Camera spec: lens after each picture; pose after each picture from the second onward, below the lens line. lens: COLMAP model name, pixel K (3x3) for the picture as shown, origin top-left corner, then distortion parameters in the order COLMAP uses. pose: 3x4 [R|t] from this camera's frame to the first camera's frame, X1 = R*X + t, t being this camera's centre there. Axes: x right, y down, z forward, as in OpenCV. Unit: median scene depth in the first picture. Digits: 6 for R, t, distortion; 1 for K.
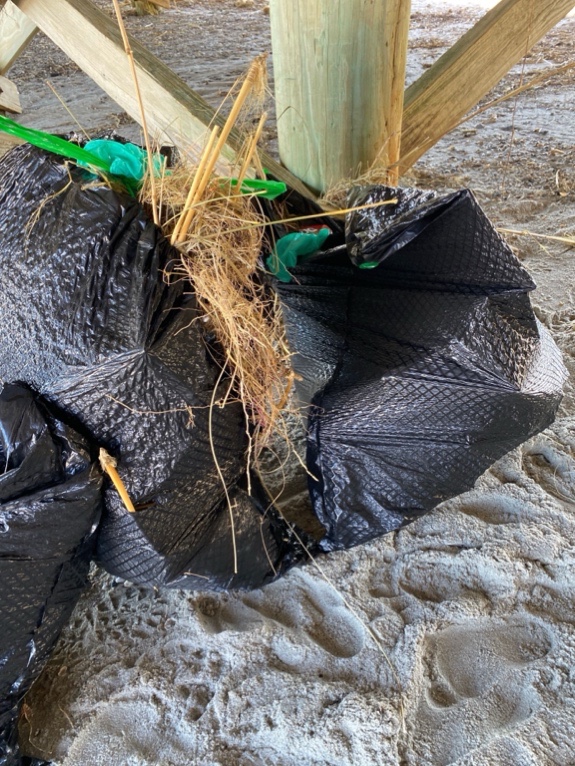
lens RADIAL K [[617.2, 0, 287.4], [0, 617.2, 368.5], [0, 0, 1]] dist [0.057620, -0.001048]
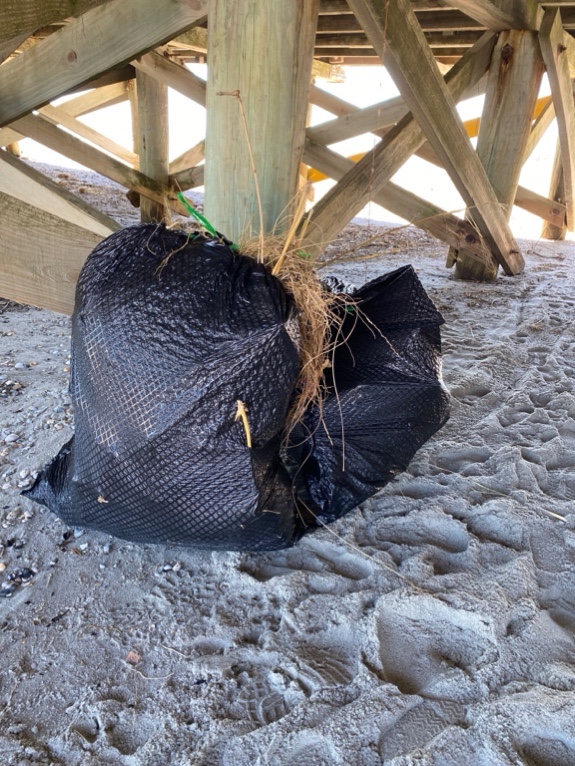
lens RADIAL K [[617.2, 0, 287.4], [0, 617.2, 368.5], [0, 0, 1]] dist [0.057620, -0.001048]
pose [[0.927370, -0.003275, 0.374131, -0.534592], [0.109644, 0.958439, -0.263388, 0.331295], [-0.357719, 0.285280, 0.889186, -0.282489]]
